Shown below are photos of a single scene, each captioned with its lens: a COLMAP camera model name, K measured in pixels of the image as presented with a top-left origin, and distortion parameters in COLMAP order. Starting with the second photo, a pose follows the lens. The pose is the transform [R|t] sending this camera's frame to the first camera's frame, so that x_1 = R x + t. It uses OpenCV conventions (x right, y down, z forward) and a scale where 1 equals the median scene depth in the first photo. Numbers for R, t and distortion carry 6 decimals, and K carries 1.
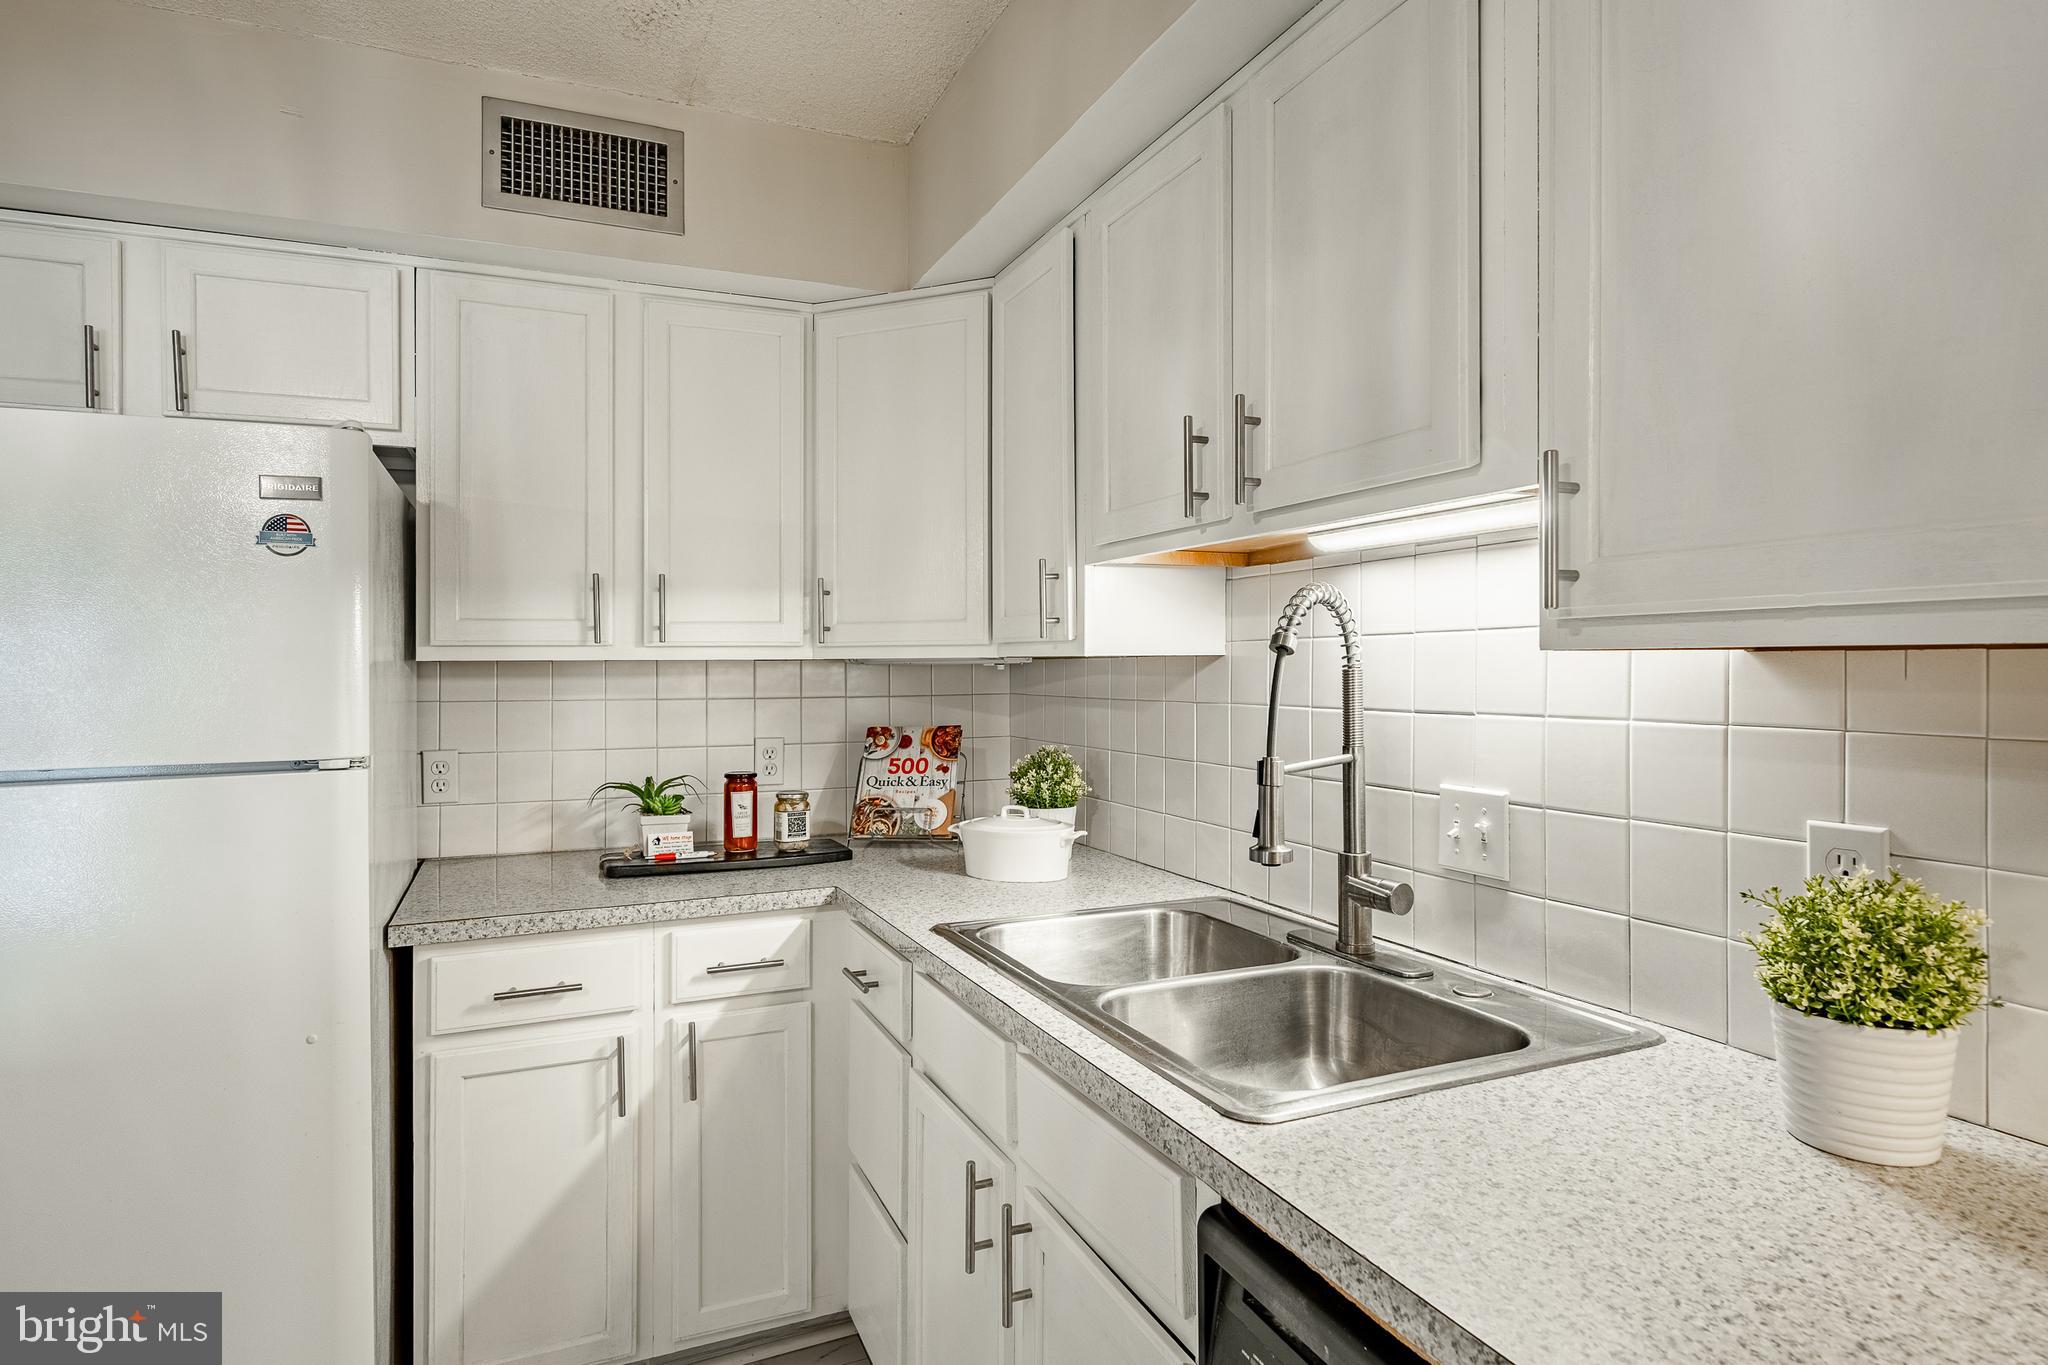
lens RADIAL K [[1094.5, 0, 1023.3], [0, 1094.5, 673.8], [0, 0, 1]] dist [0.005152, -0.000929]
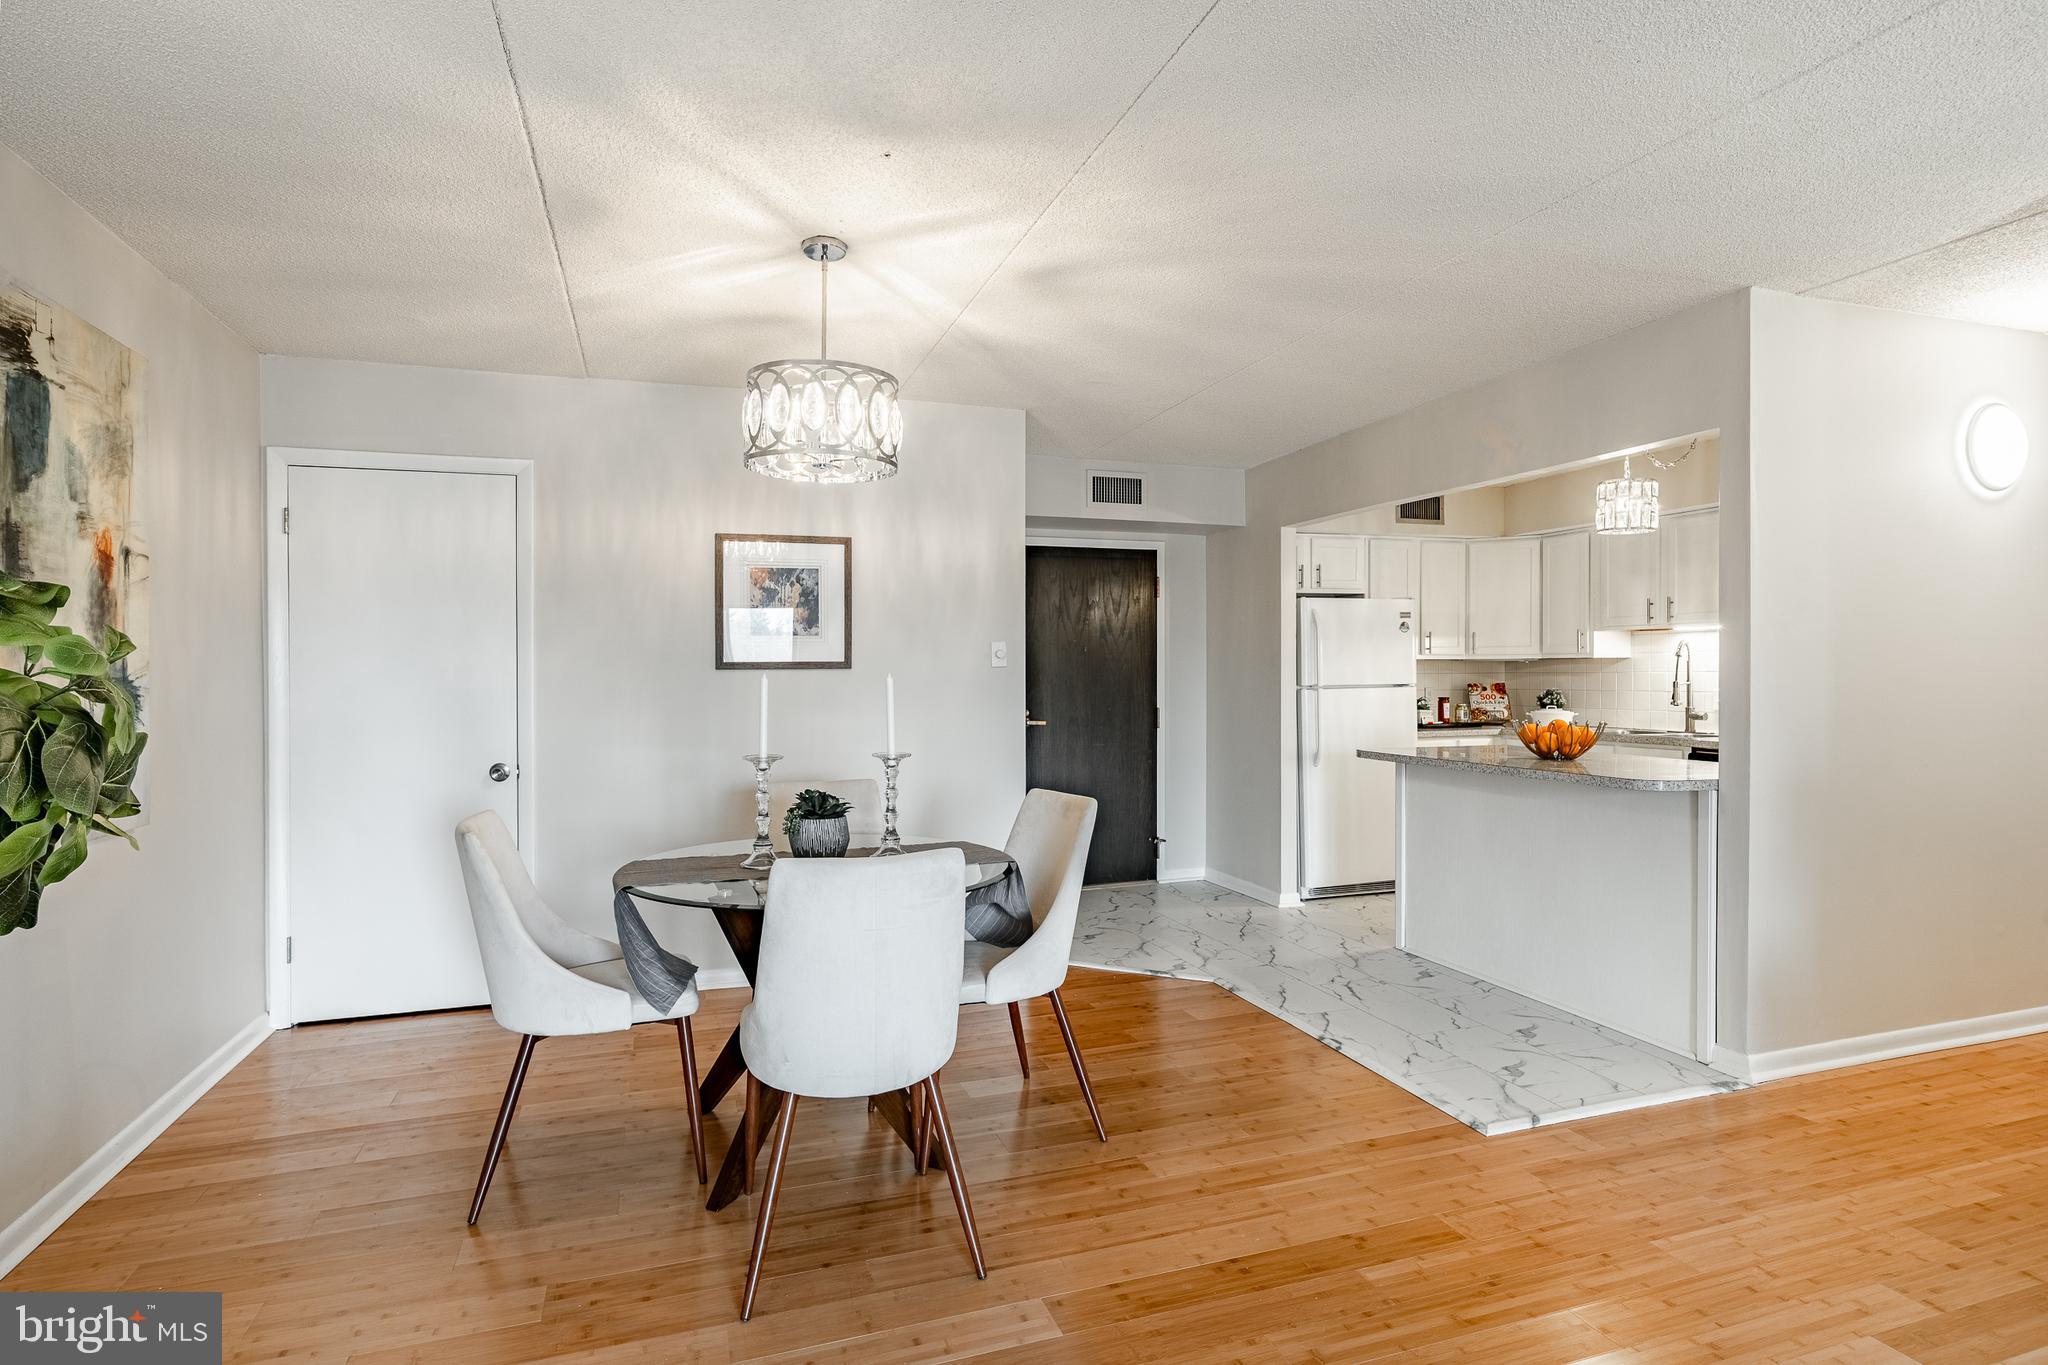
lens RADIAL K [[1039.4, 0, 1020.9], [0, 1039.4, 680.3], [0, 0, 1]] dist [-0.003157, -0.001646]
pose [[0.995080, -0.003567, -0.099010, -1.128576], [0.004047, 0.999981, 0.004651, 0.025813], [0.098991, -0.005029, 0.995076, -1.939377]]
